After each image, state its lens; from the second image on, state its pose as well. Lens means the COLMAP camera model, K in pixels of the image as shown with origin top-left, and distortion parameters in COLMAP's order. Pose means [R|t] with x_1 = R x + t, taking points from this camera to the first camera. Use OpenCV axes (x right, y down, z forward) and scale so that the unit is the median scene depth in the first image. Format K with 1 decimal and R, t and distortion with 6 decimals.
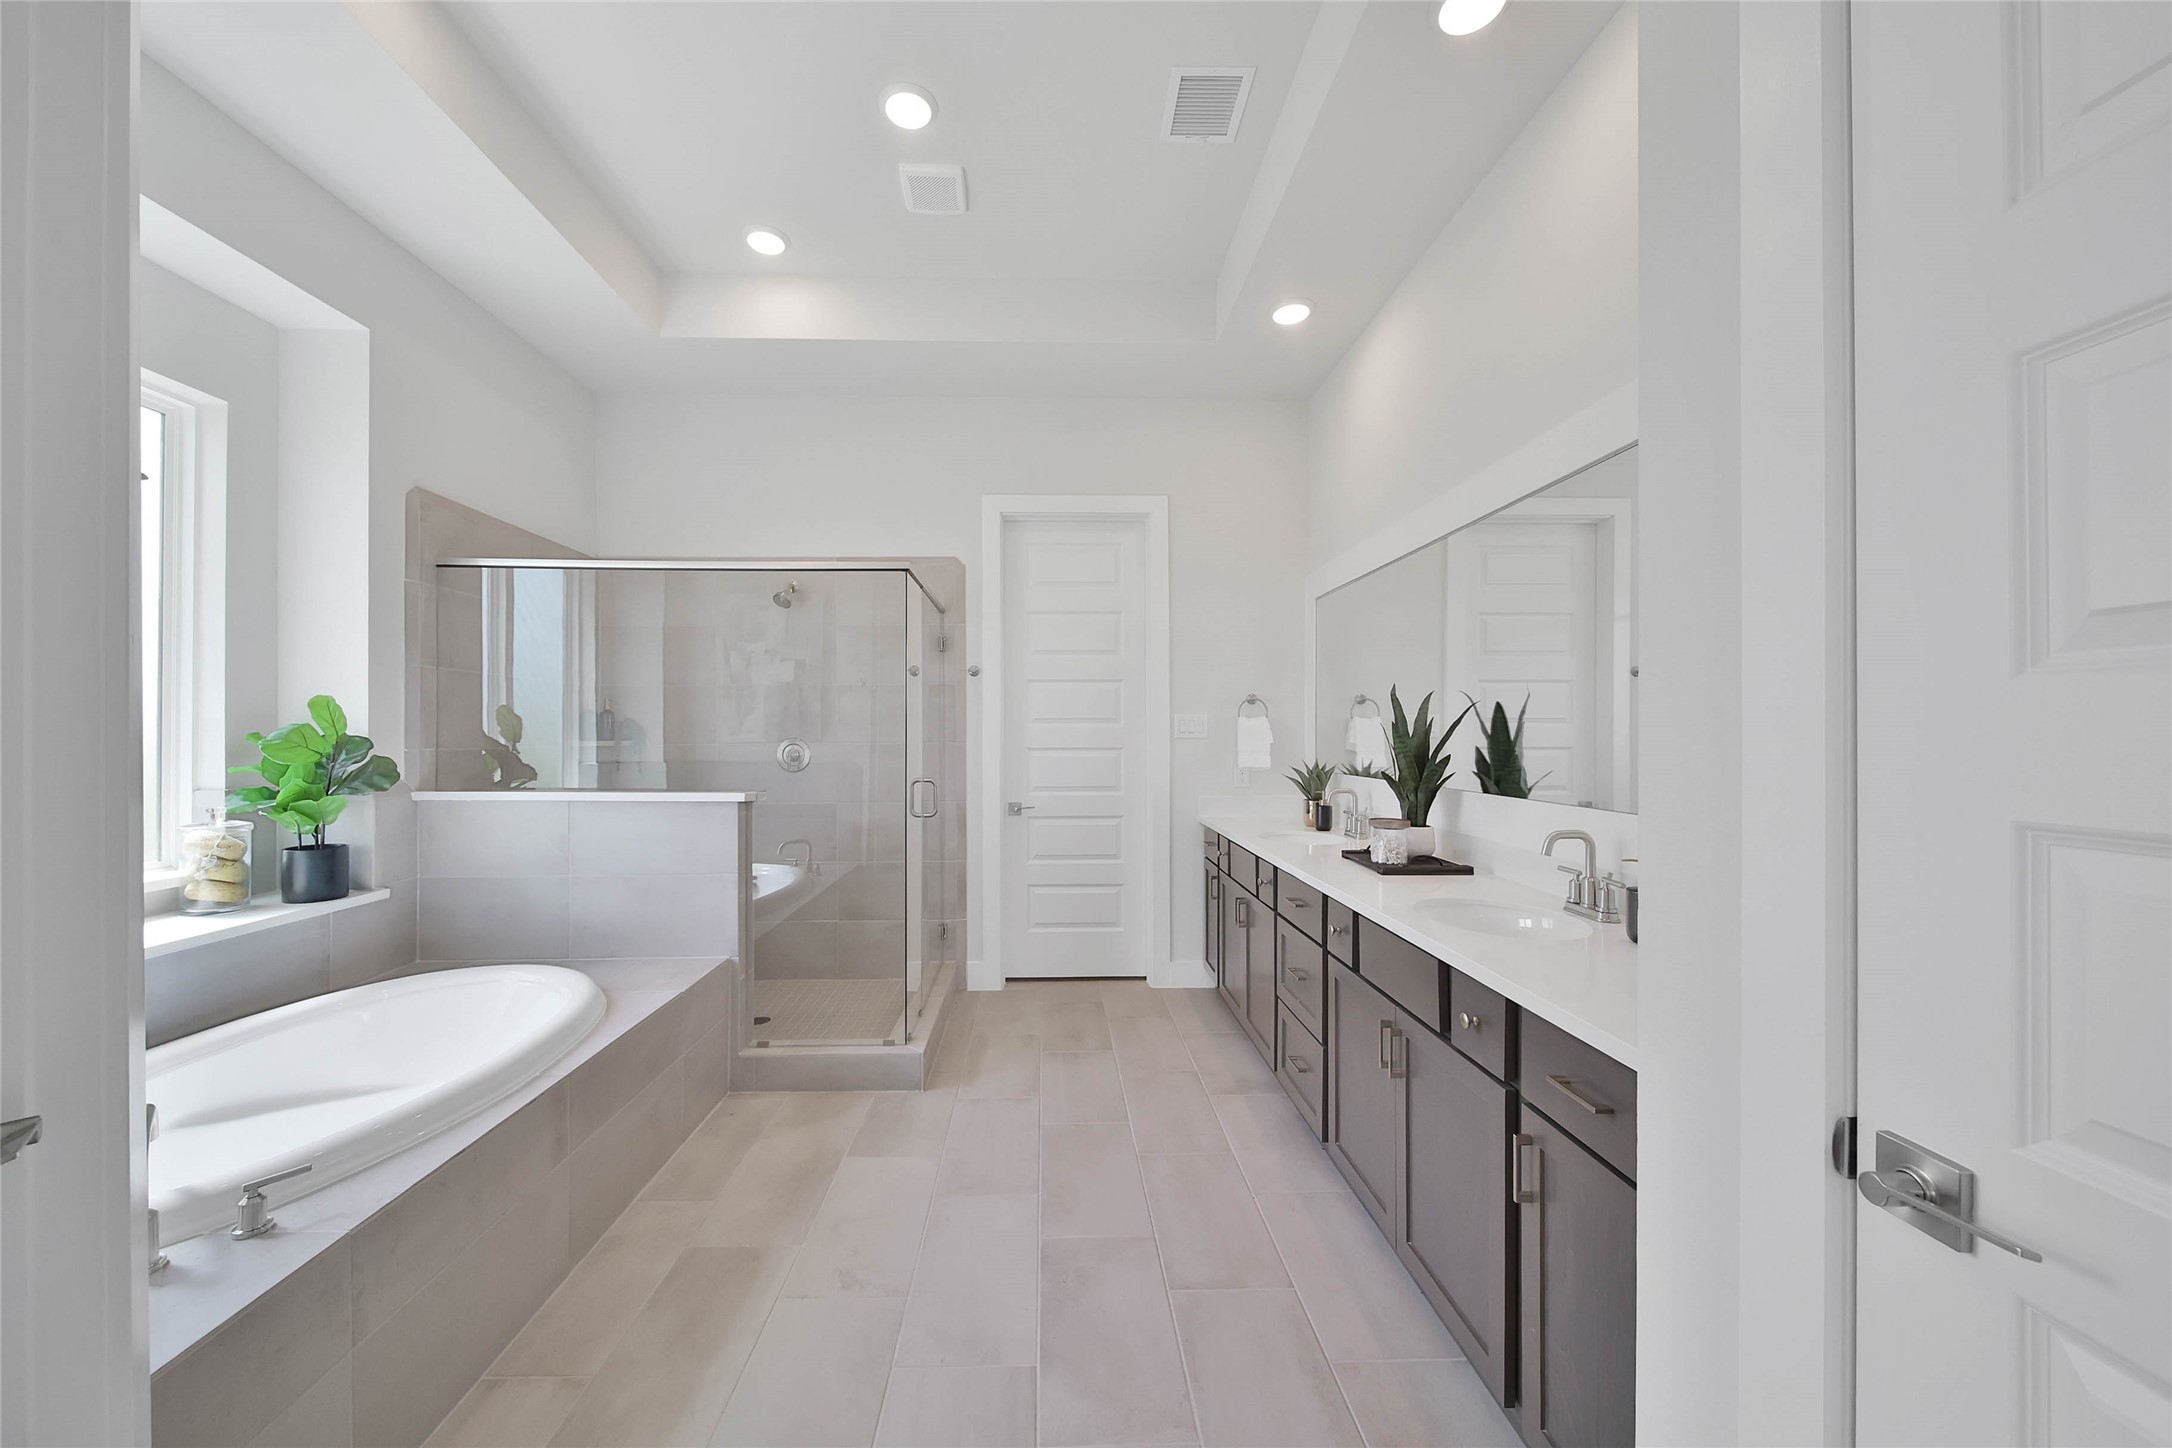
lens RADIAL K [[809.7, 0, 1079.7], [0, 809.7, 739.3], [0, 0, 1]] dist [-0.001642, -0.000138]
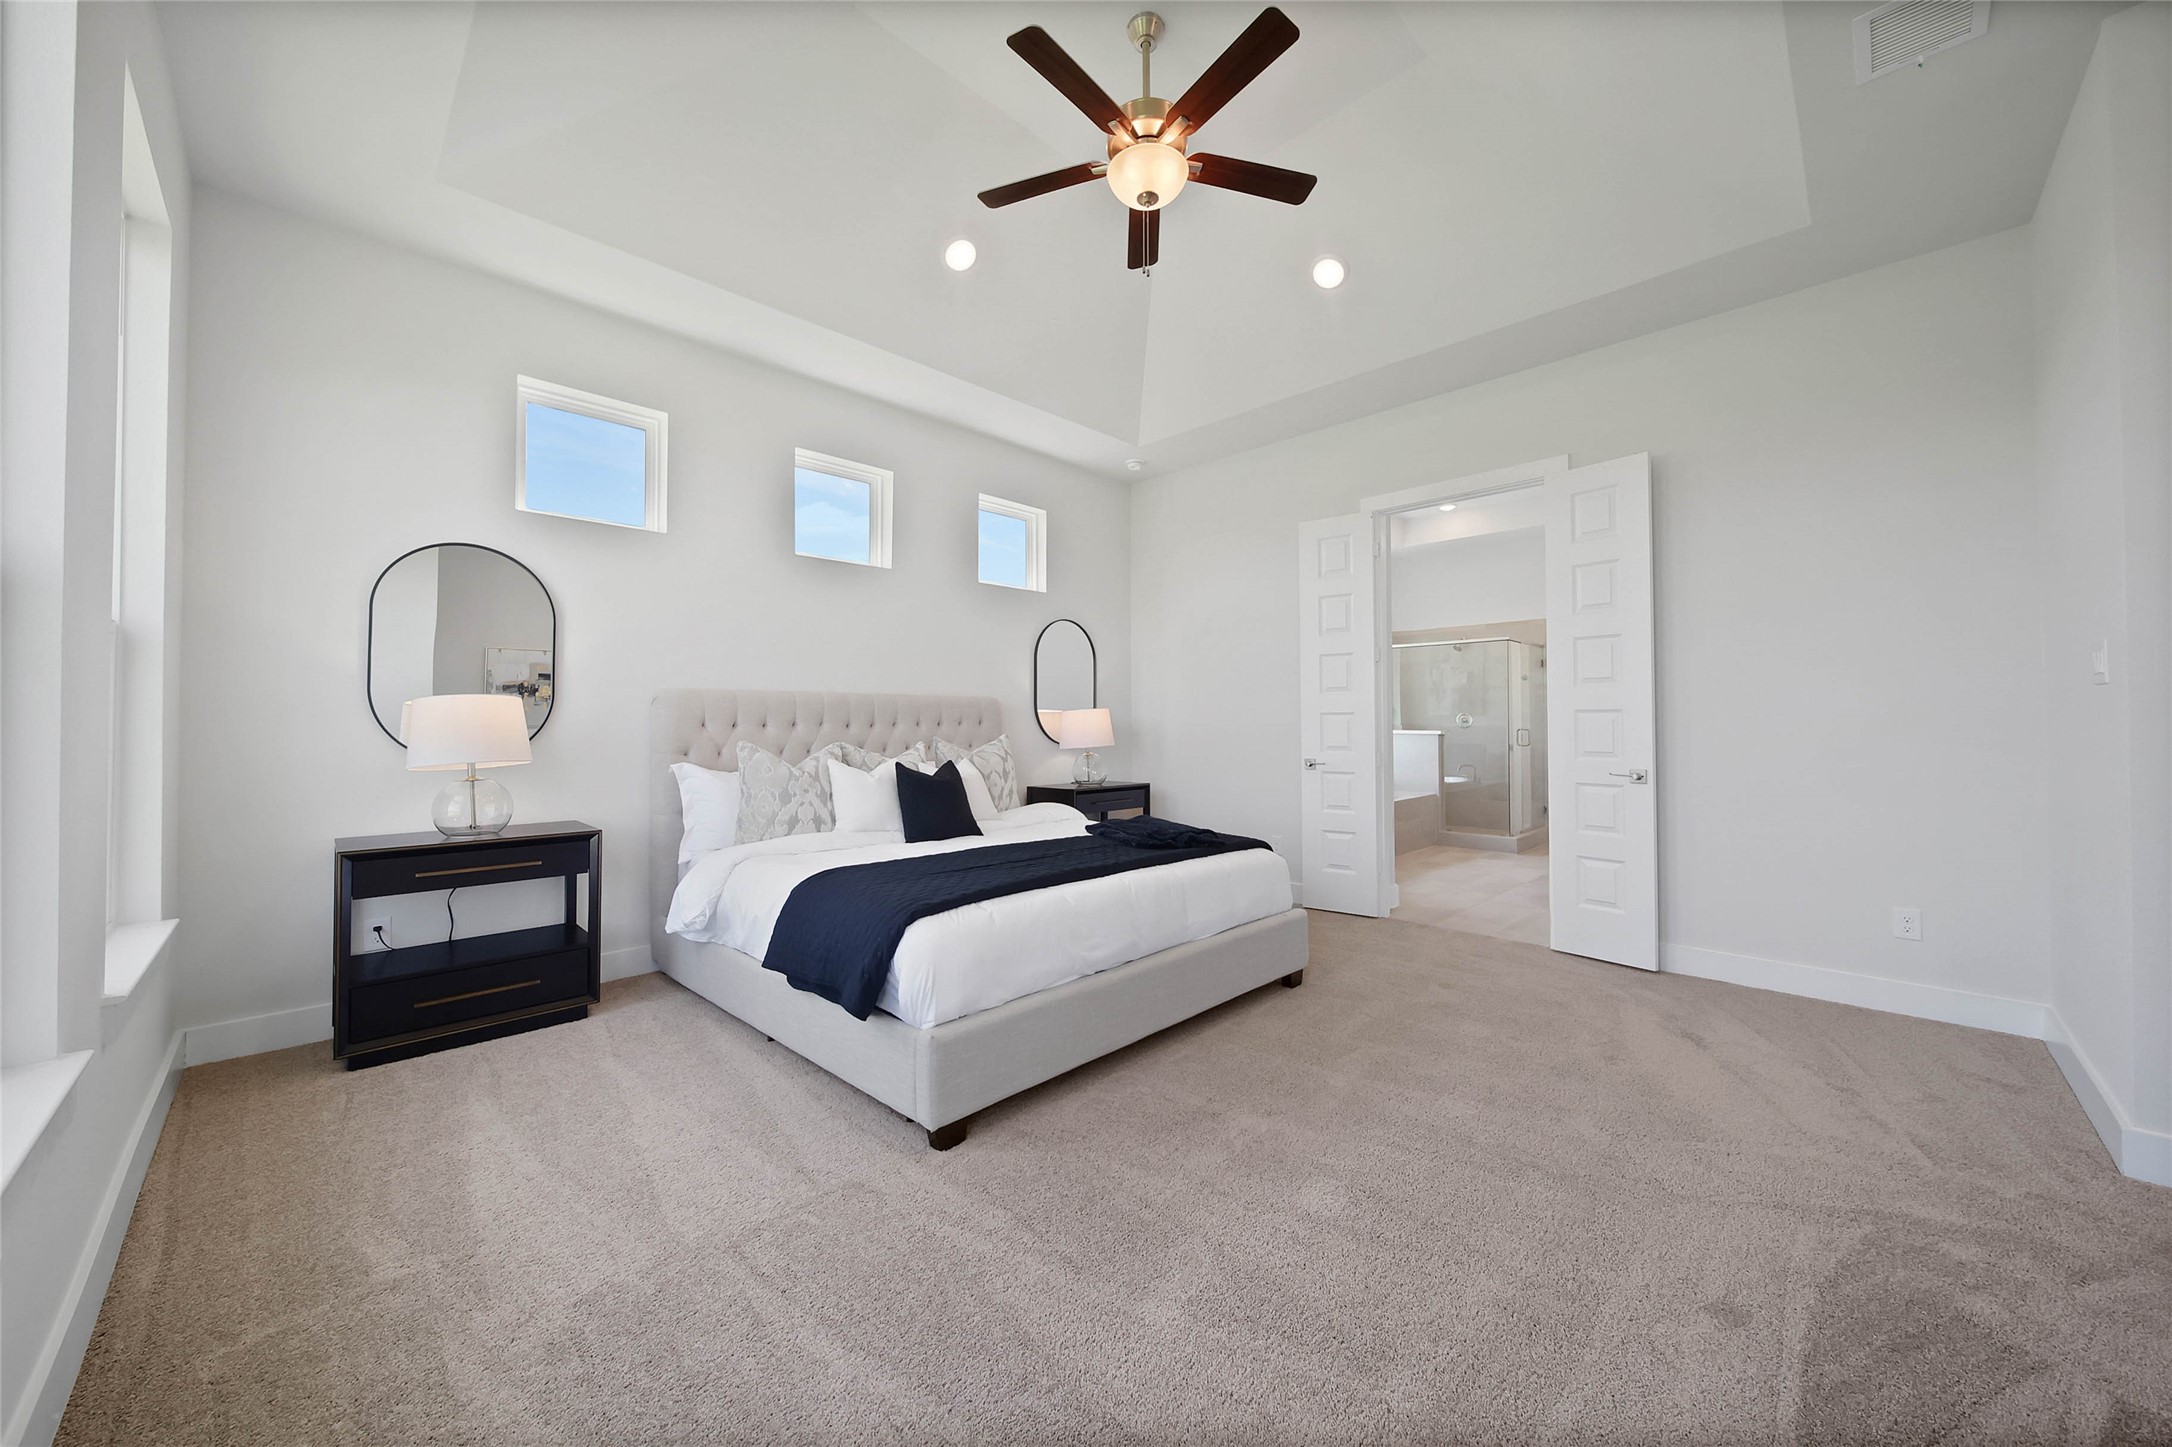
lens RADIAL K [[781.3, 0, 1077.0], [0, 781.3, 714.0], [0, 0, 1]] dist [-0.000687, -0.000183]
pose [[0.677933, -0.006073, -0.735099, 0.640539], [-0.004055, 0.999920, -0.012000, 0.041156], [0.735113, 0.011116, 0.677854, -1.564977]]
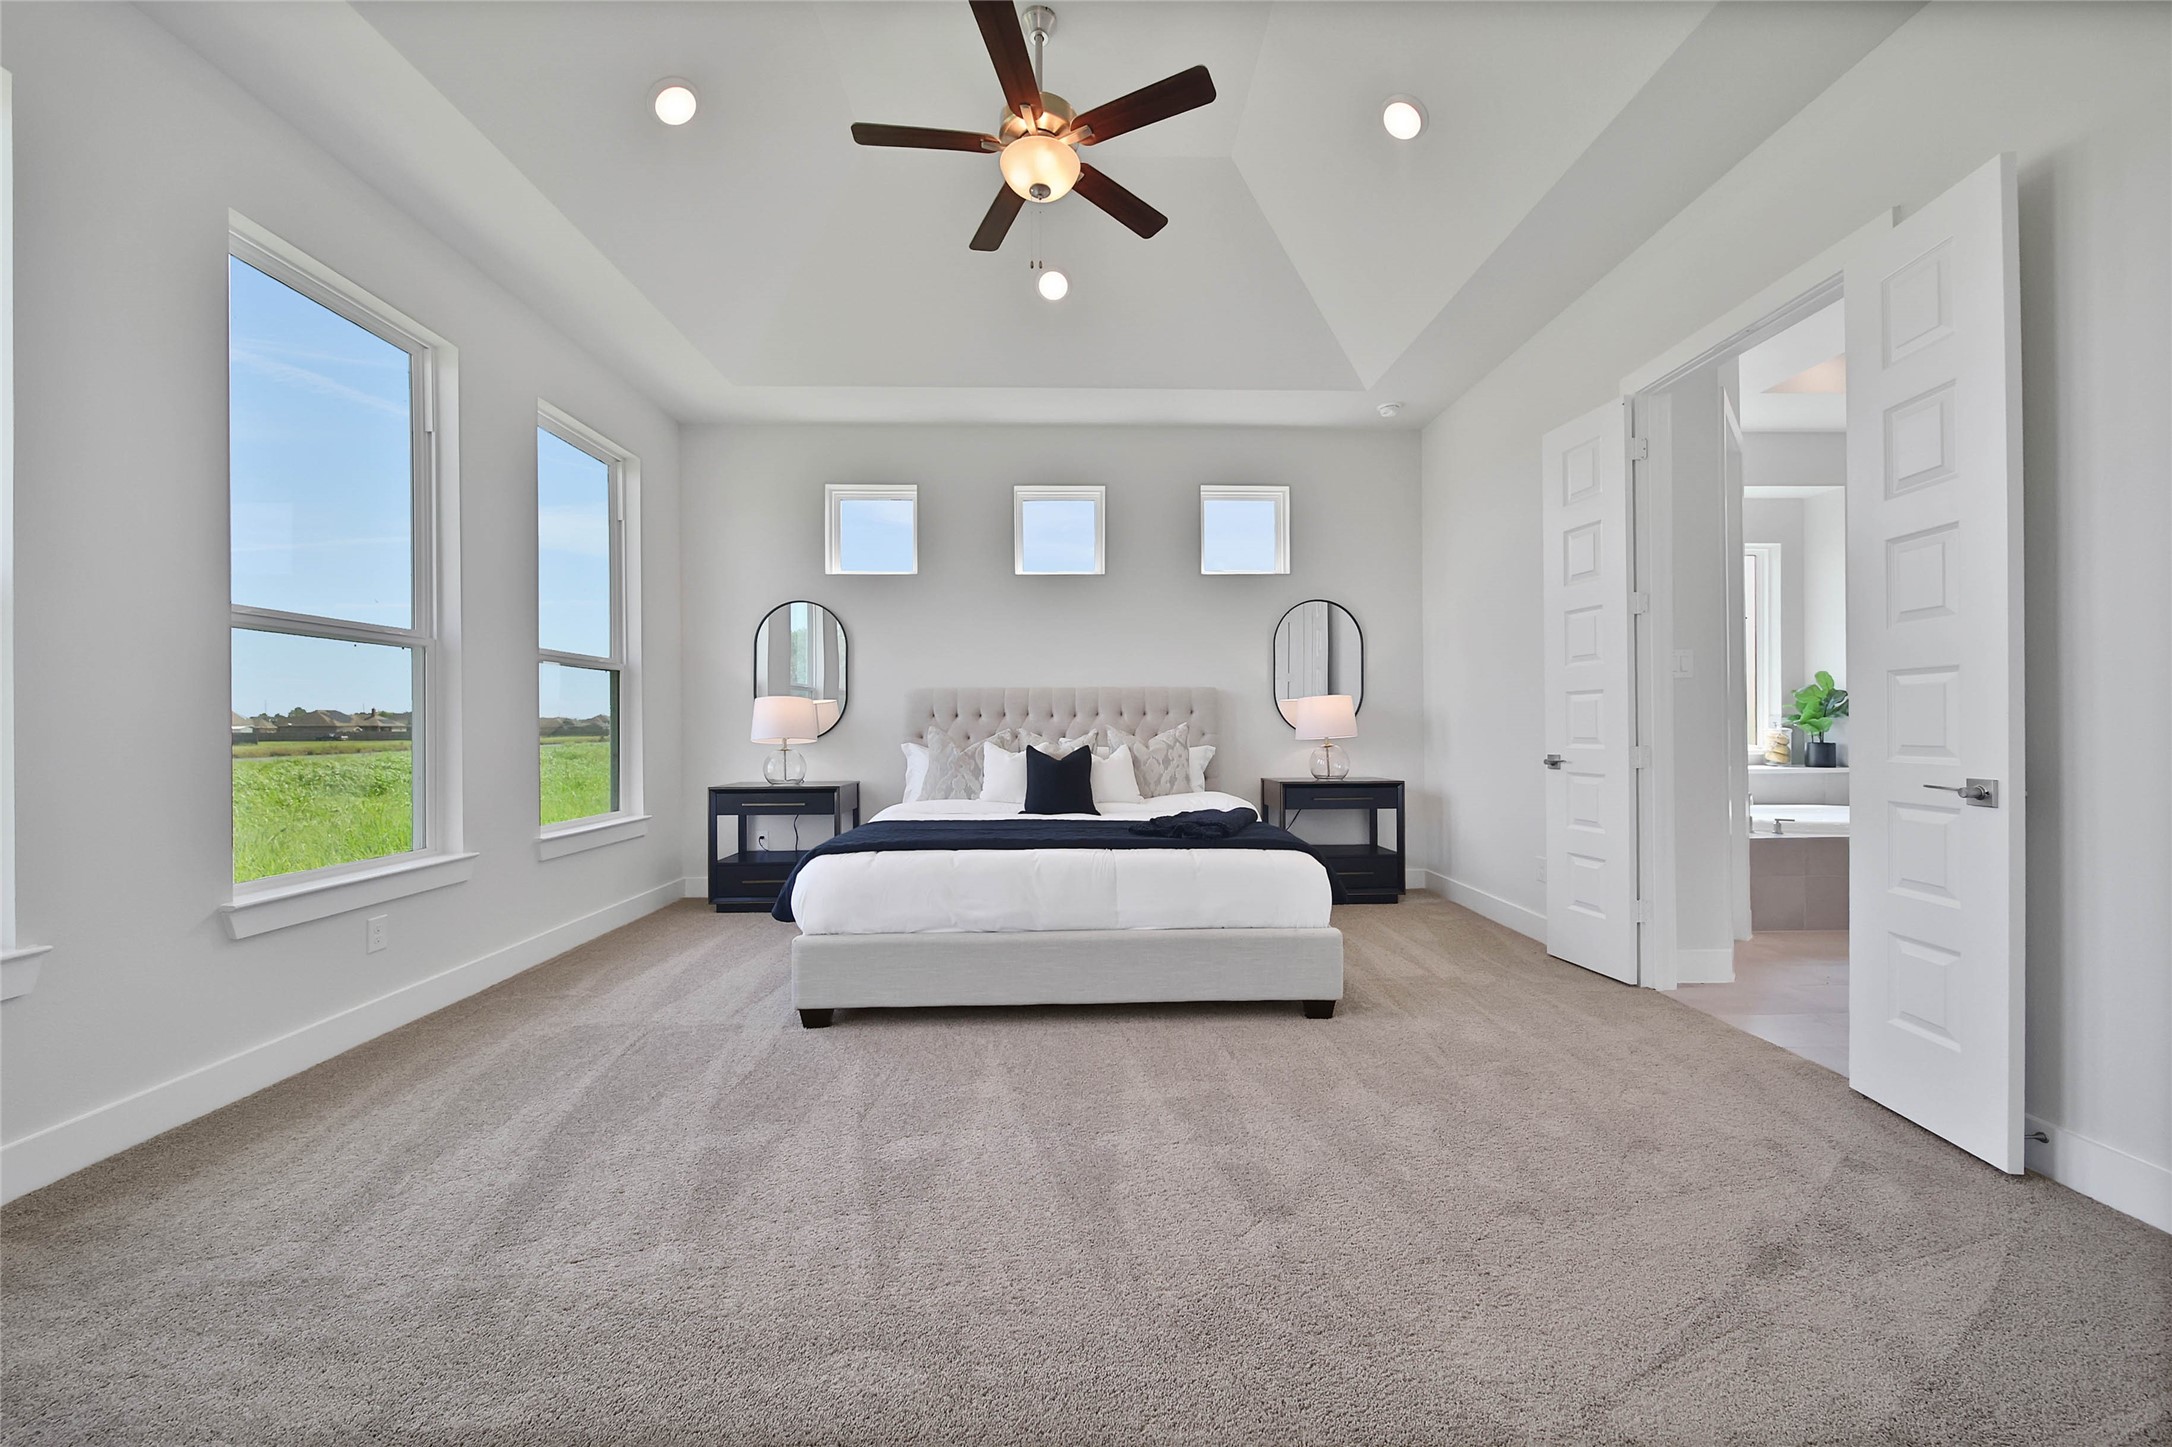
lens RADIAL K [[781.3, 0, 1077.0], [0, 781.3, 714.0], [0, 0, 1]] dist [-0.000687, -0.000183]
pose [[-0.010307, -0.007351, -0.999920, 0.985955], [0.003636, 0.999966, -0.007388, 0.058108], [0.999940, -0.003712, -0.010280, -0.815500]]
